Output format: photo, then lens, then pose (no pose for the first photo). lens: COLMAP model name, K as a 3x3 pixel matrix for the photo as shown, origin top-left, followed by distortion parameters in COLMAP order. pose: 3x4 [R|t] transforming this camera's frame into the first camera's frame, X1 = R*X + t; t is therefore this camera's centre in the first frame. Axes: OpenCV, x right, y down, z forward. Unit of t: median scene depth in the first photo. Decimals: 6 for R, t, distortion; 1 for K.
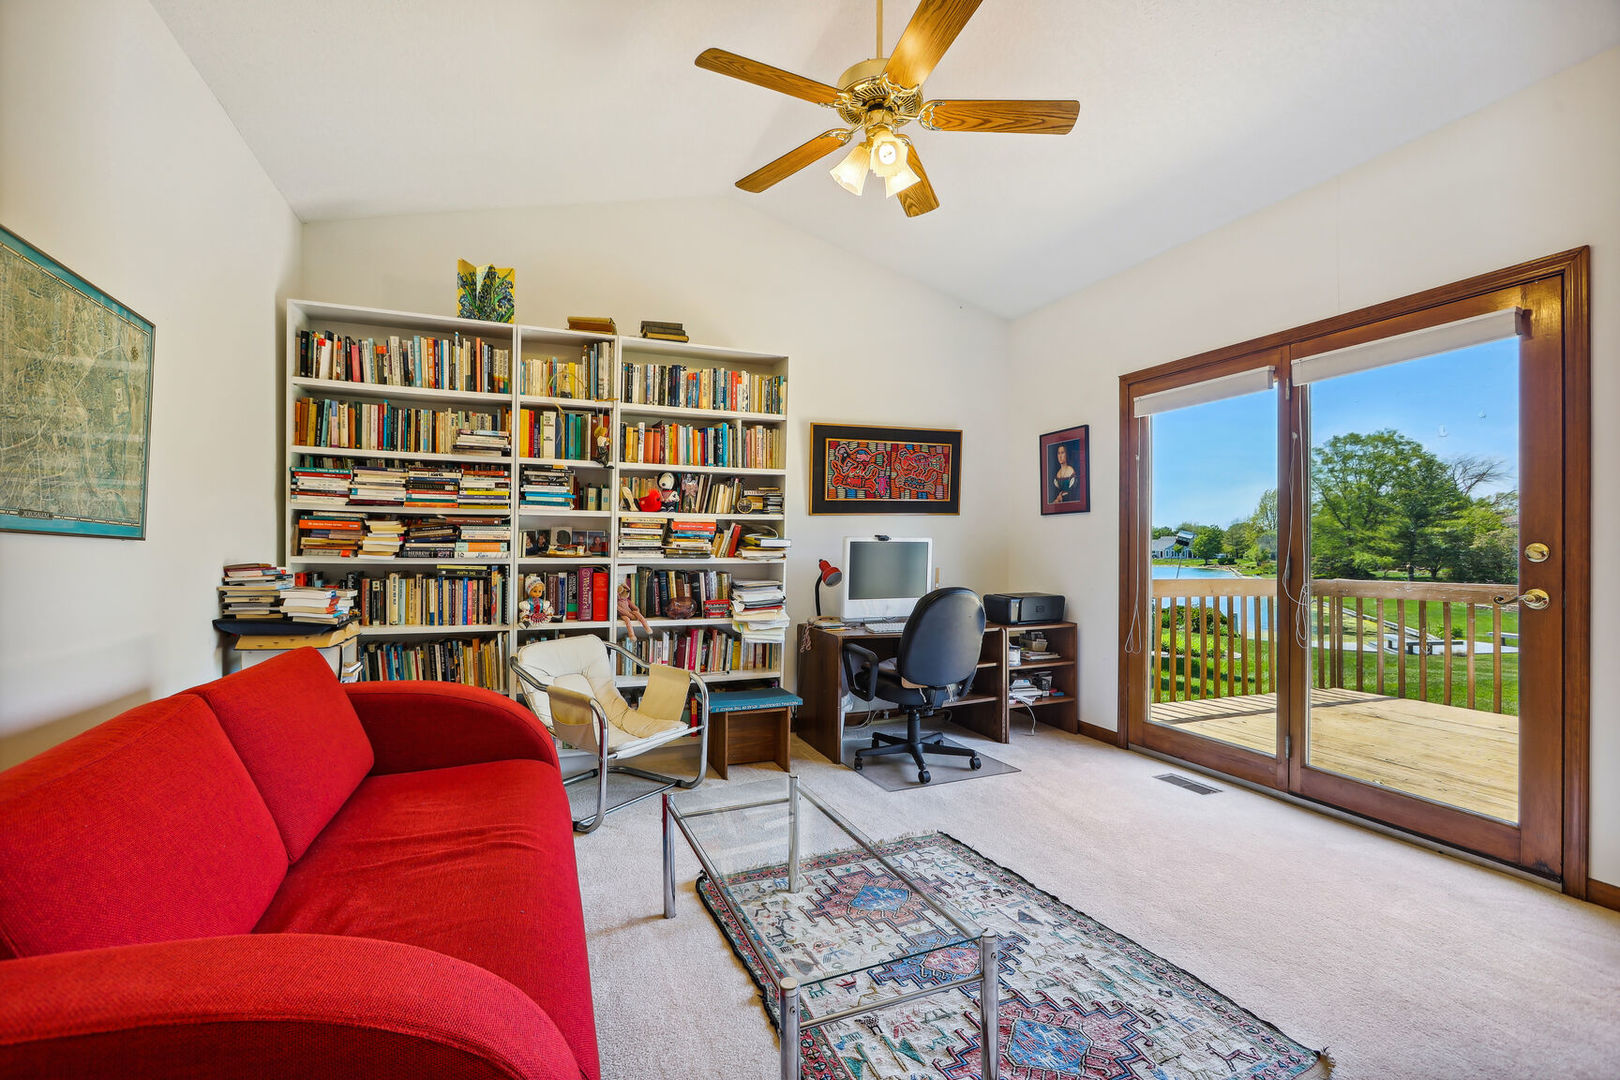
lens RADIAL K [[722.4, 0, 809.0], [0, 722.4, 543.4], [0, 0, 1]] dist [-0.002072, 0.000711]
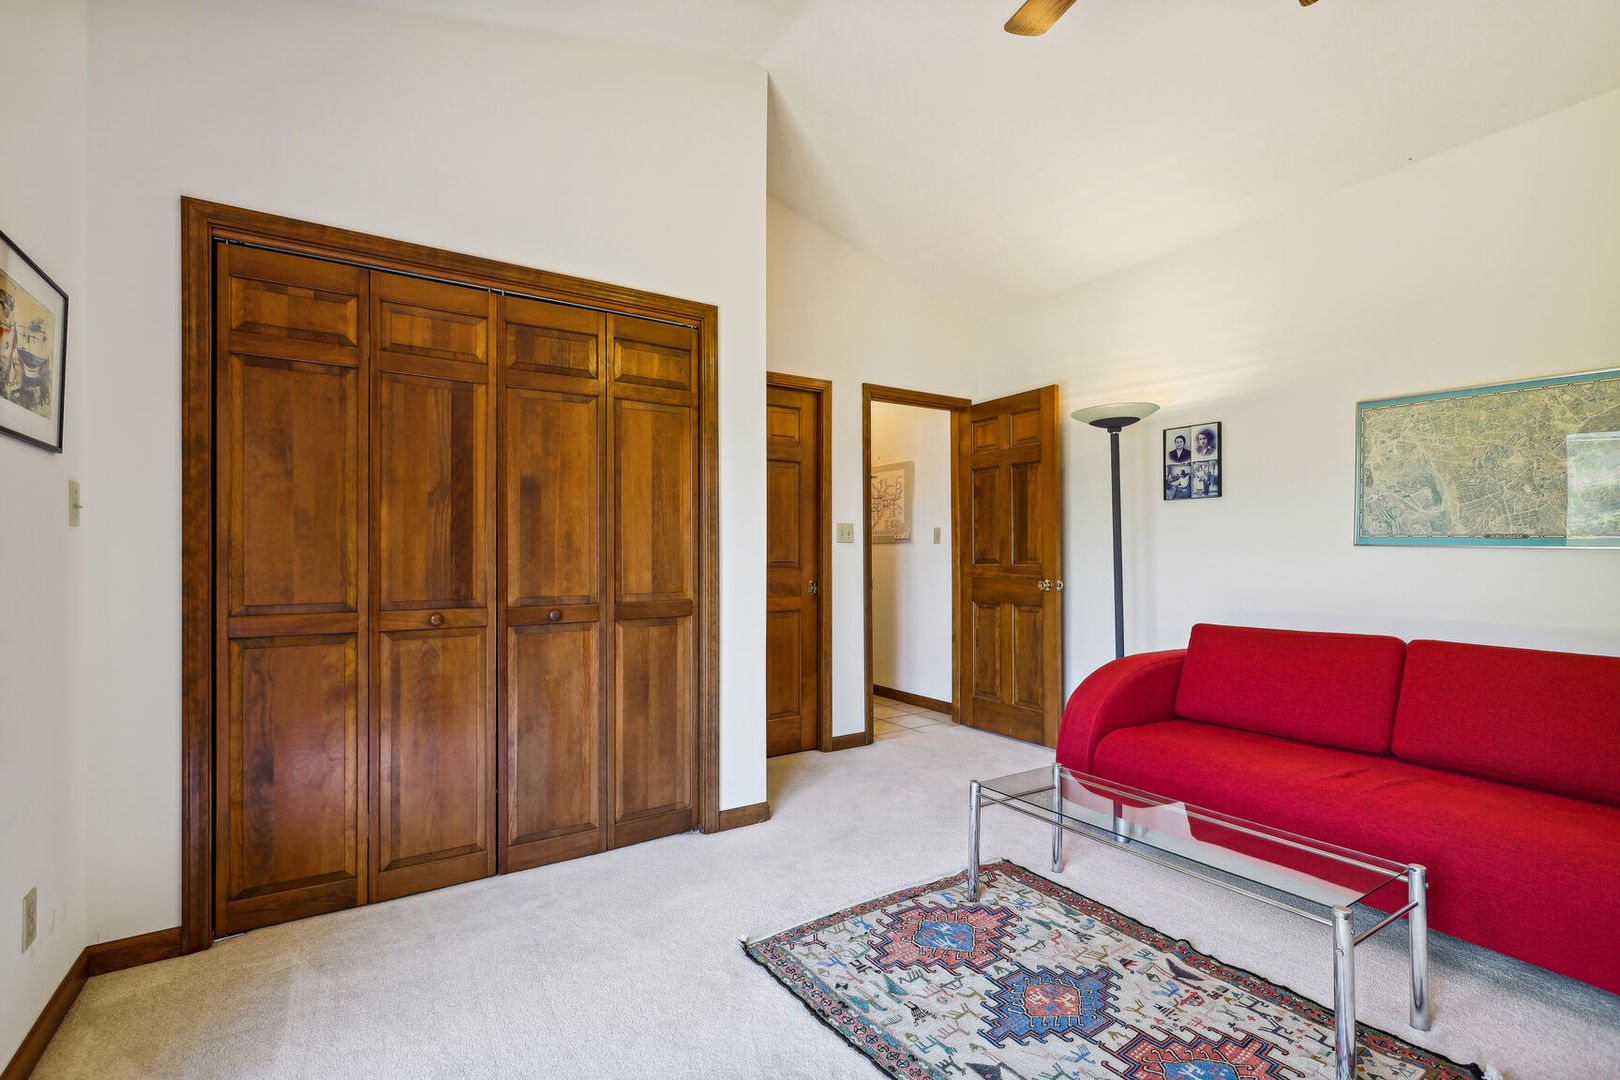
lens RADIAL K [[722.4, 0, 809.0], [0, 722.4, 543.4], [0, 0, 1]] dist [-0.002072, 0.000711]
pose [[-0.981266, -0.005234, -0.192584, 0.724350], [-0.003305, 0.999941, -0.010338, 0.003132], [0.192627, -0.009508, -0.981226, 1.960733]]
